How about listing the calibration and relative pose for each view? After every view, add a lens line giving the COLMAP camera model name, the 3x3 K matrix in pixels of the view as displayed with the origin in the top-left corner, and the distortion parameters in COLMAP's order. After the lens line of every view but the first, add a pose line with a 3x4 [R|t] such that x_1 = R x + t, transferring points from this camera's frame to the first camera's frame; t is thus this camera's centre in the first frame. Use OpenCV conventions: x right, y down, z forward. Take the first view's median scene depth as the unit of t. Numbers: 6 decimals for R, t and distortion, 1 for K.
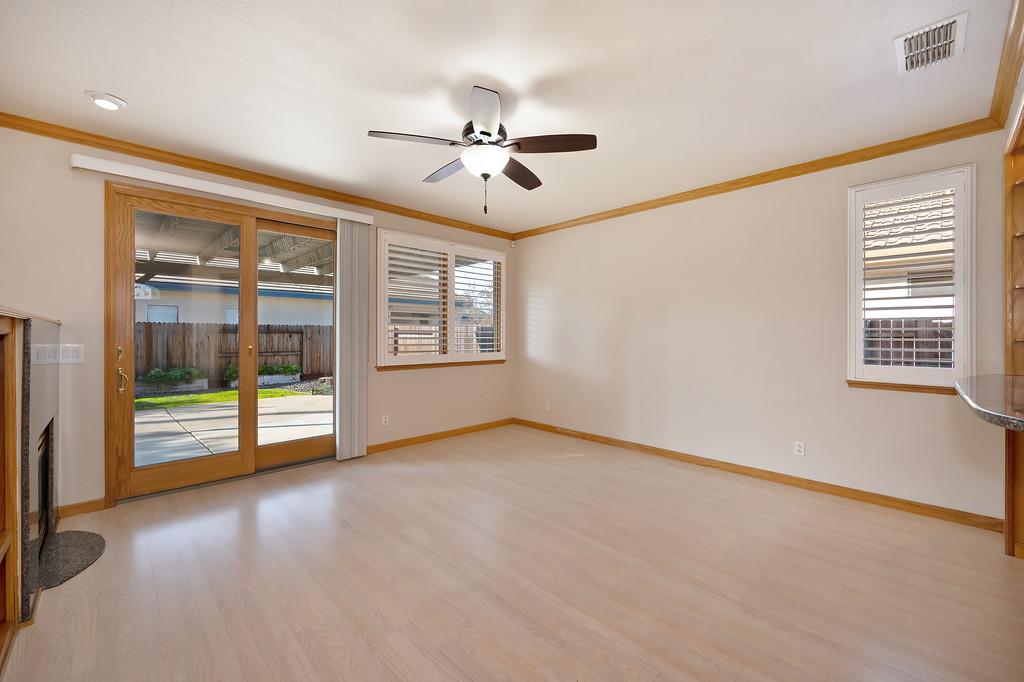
lens RADIAL K [[406.0, 0, 521.6], [0, 406.0, 334.3], [0, 0, 1]] dist [-0.003225, 0.000561]
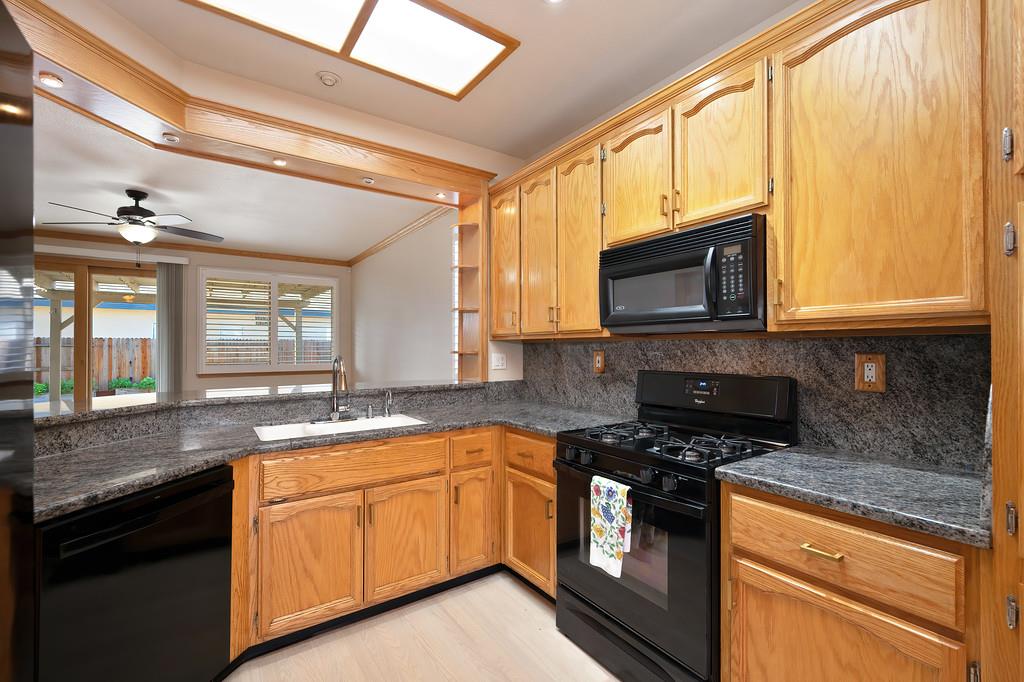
lens RADIAL K [[449.1, 0, 516.9], [0, 449.1, 343.0], [0, 0, 1]] dist [-0.002756, -0.000648]
pose [[0.984109, -0.003397, -0.177535, 0.951225], [0.001795, 0.999956, -0.009182, -0.005248], [0.177559, 0.008717, 0.984072, -0.219941]]
